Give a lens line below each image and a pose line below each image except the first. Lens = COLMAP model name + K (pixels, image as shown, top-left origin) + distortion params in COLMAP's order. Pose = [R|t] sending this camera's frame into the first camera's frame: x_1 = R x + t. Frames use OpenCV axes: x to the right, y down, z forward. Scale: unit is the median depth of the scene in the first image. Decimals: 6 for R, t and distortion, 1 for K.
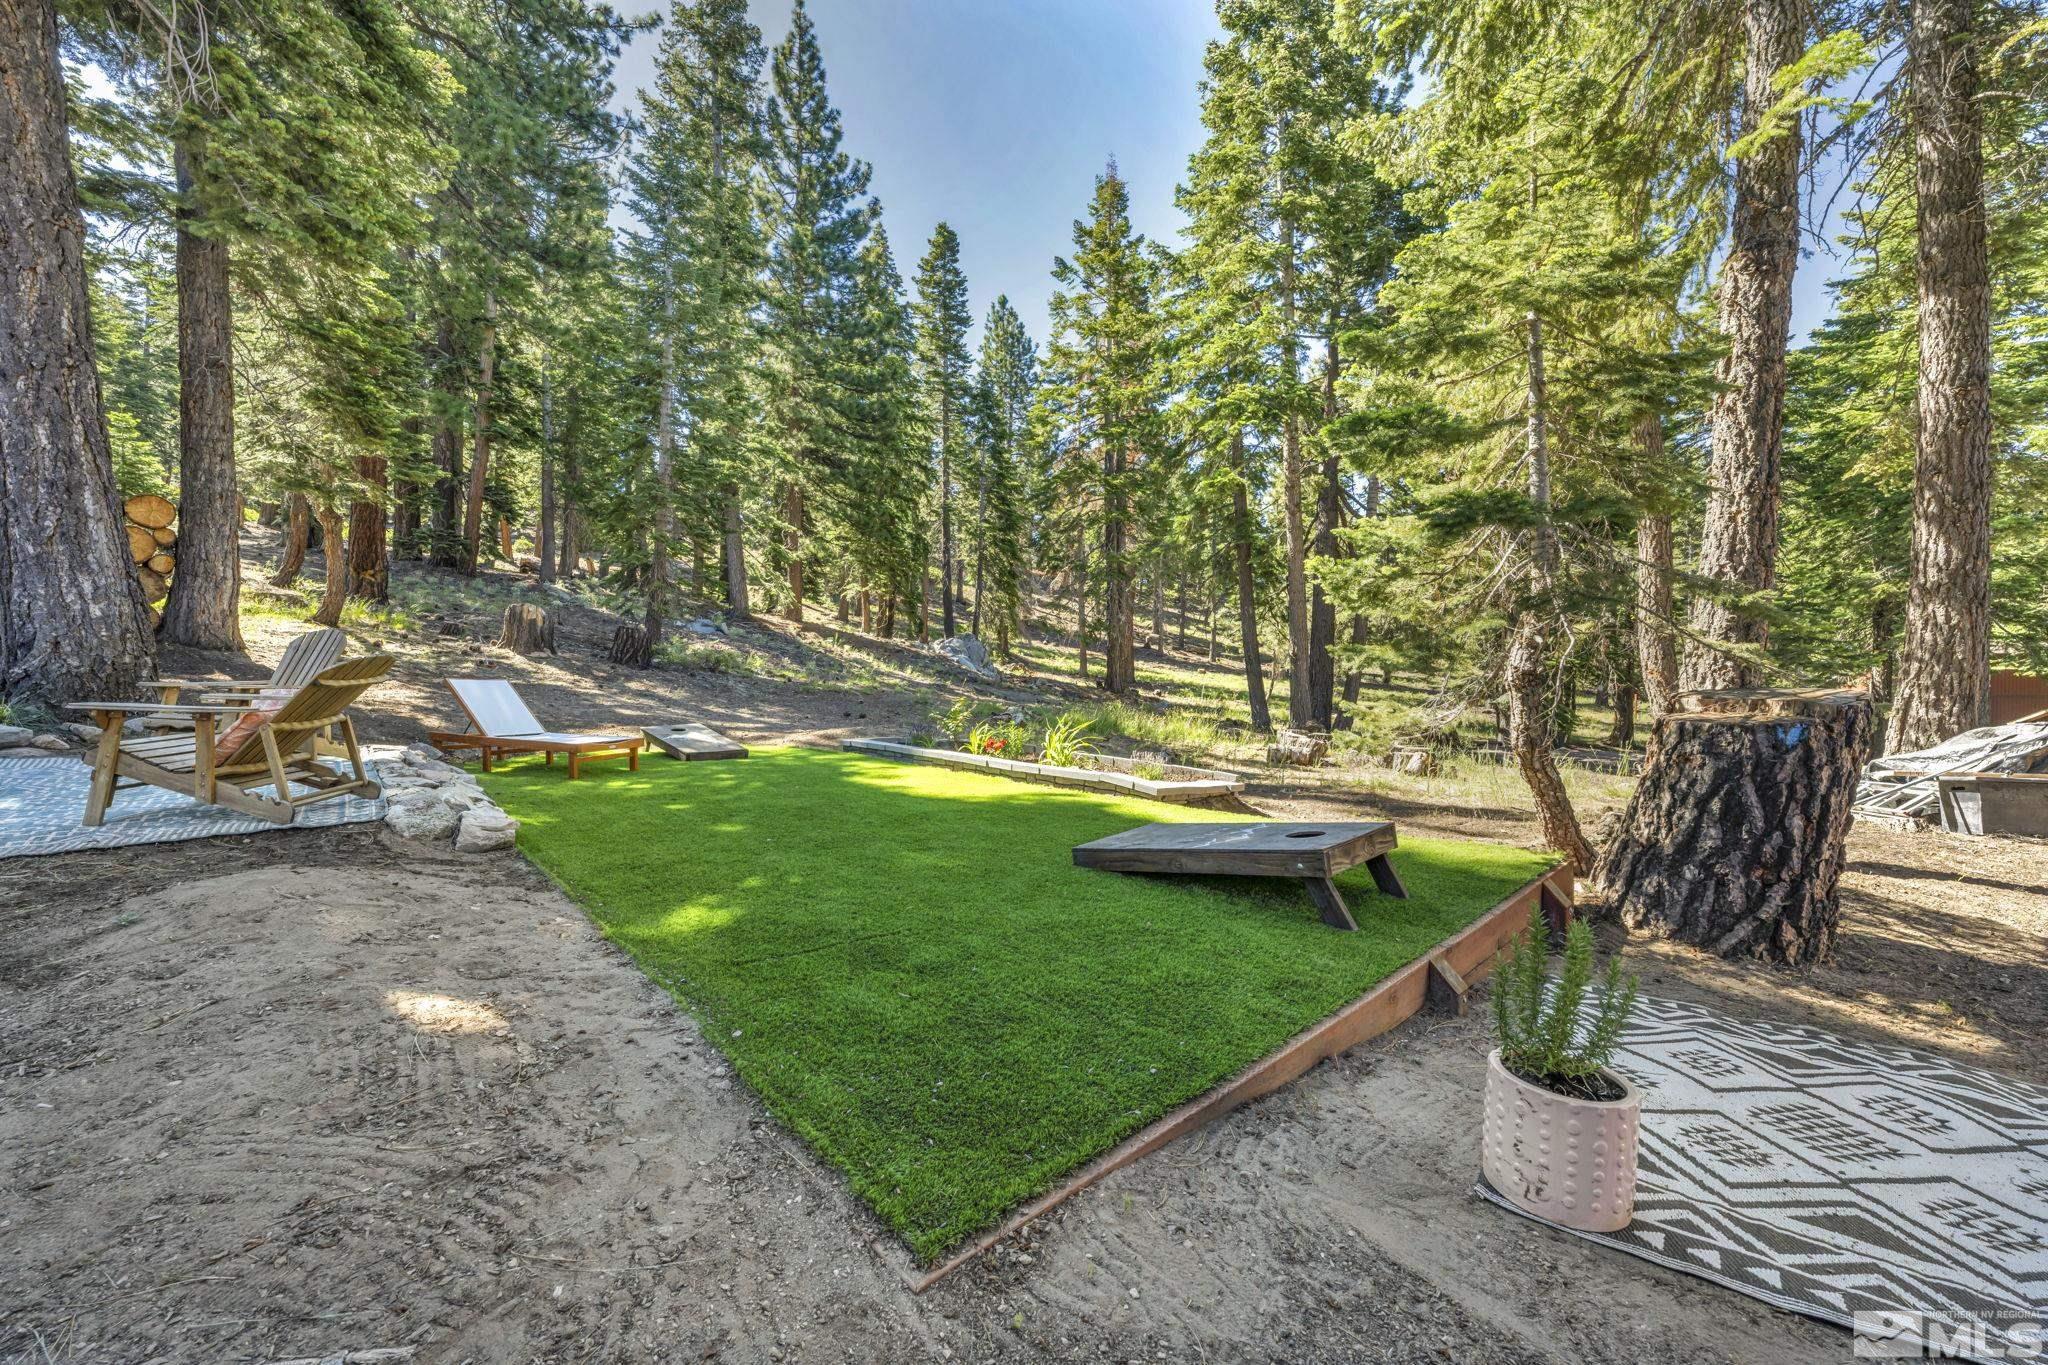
lens RADIAL K [[814.3, 0, 1025.5], [0, 814.3, 685.3], [0, 0, 1]] dist [-0.000415, 0.000154]
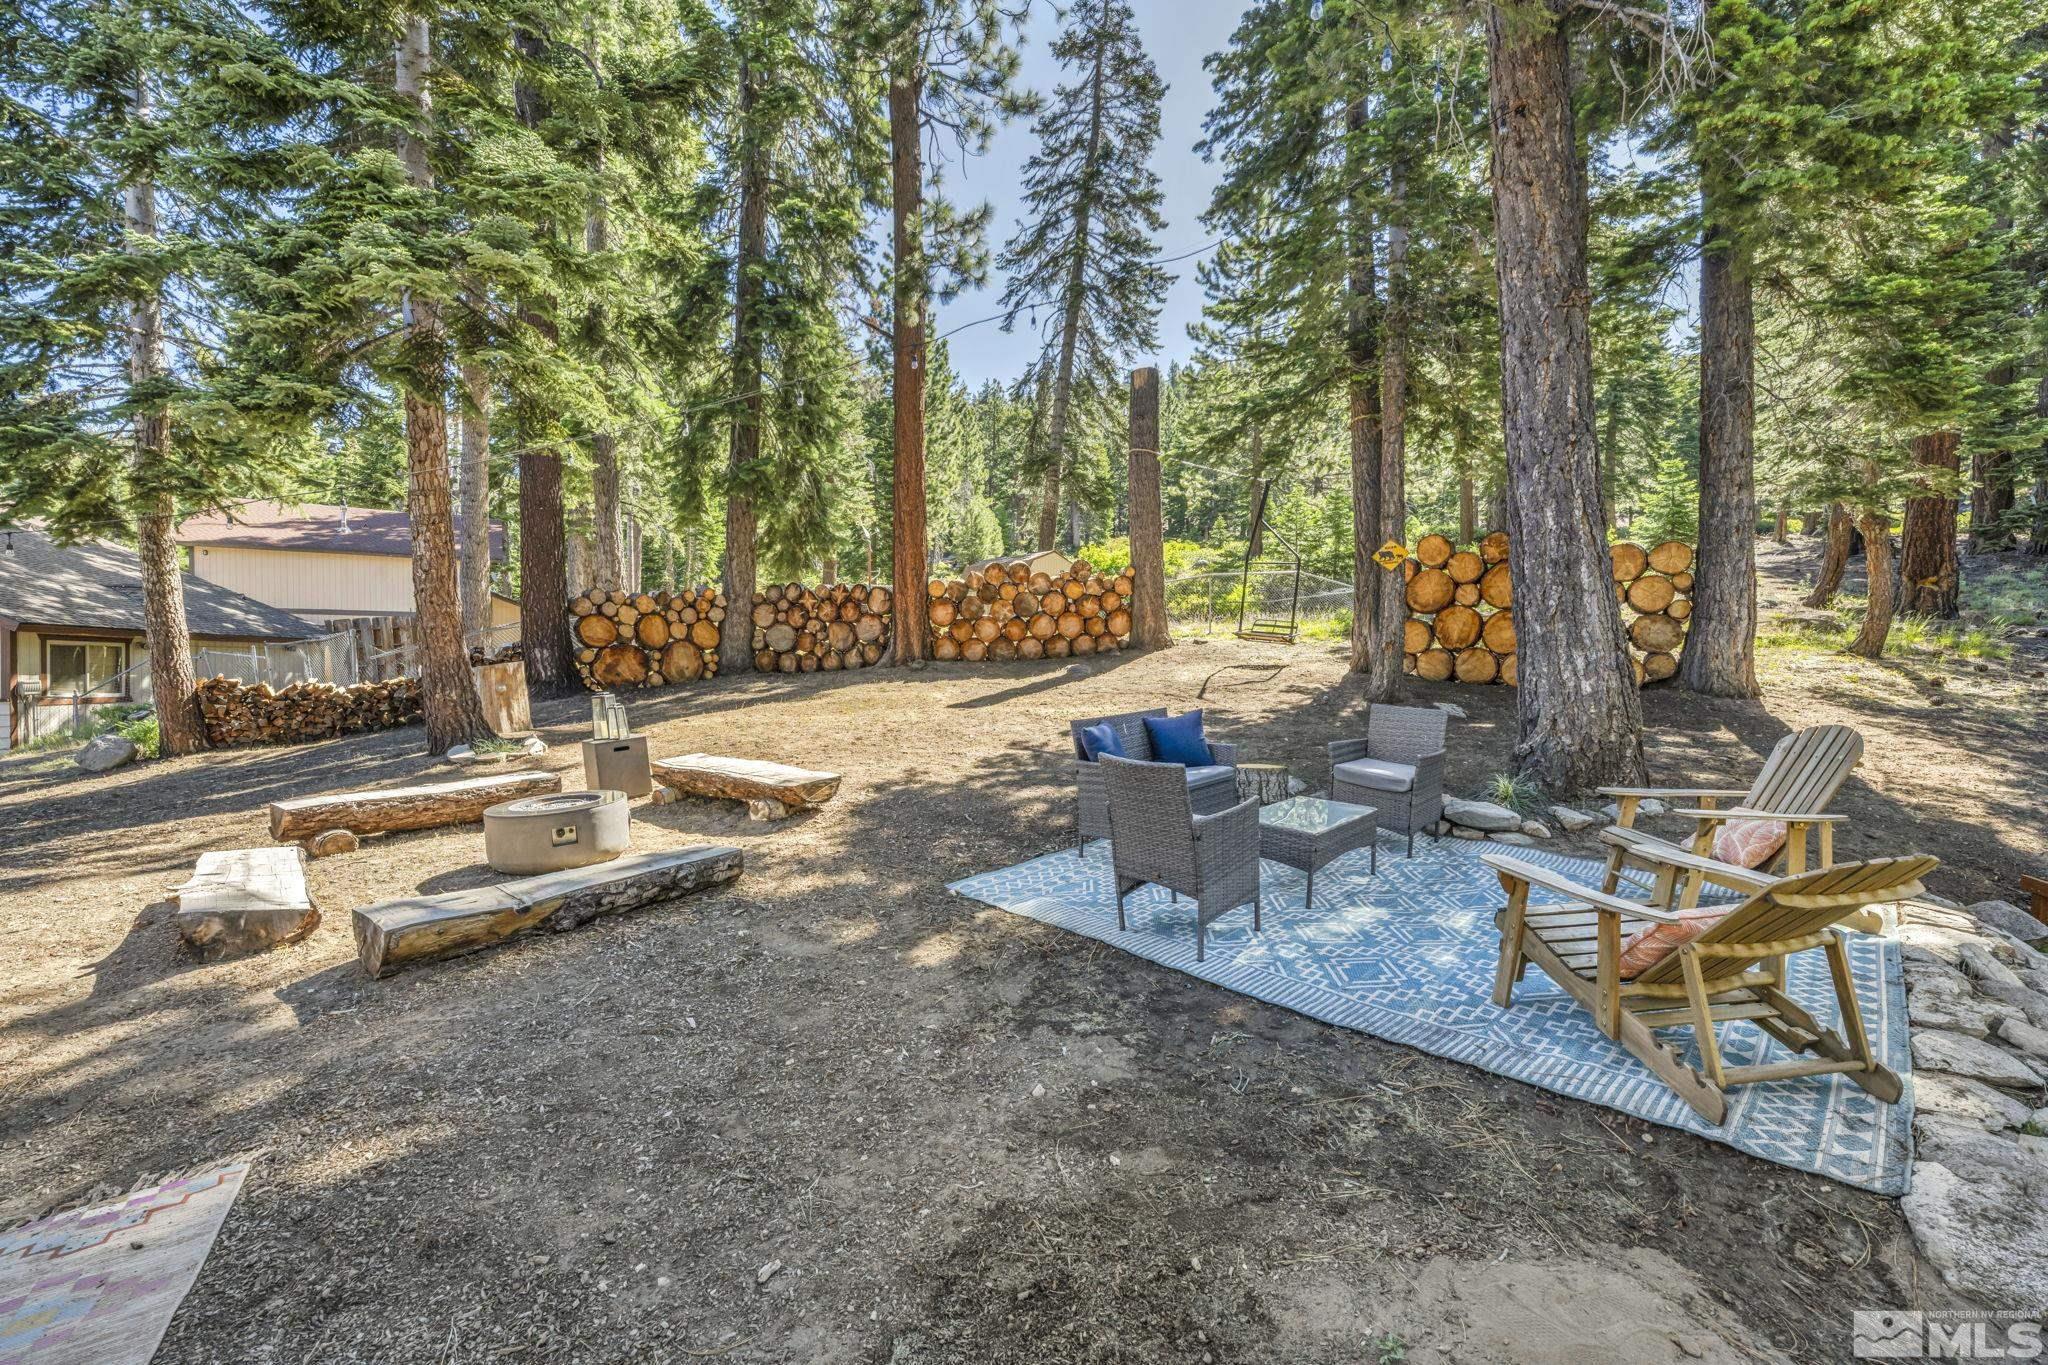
lens RADIAL K [[818.6, 0, 1022.5], [0, 818.6, 677.6], [0, 0, 1]] dist [0.000104, -0.000084]
pose [[0.053413, 0.003410, -0.998567, -0.083802], [-0.022539, 0.999744, 0.002208, -0.036791], [0.998318, 0.022389, 0.053476, 0.113361]]
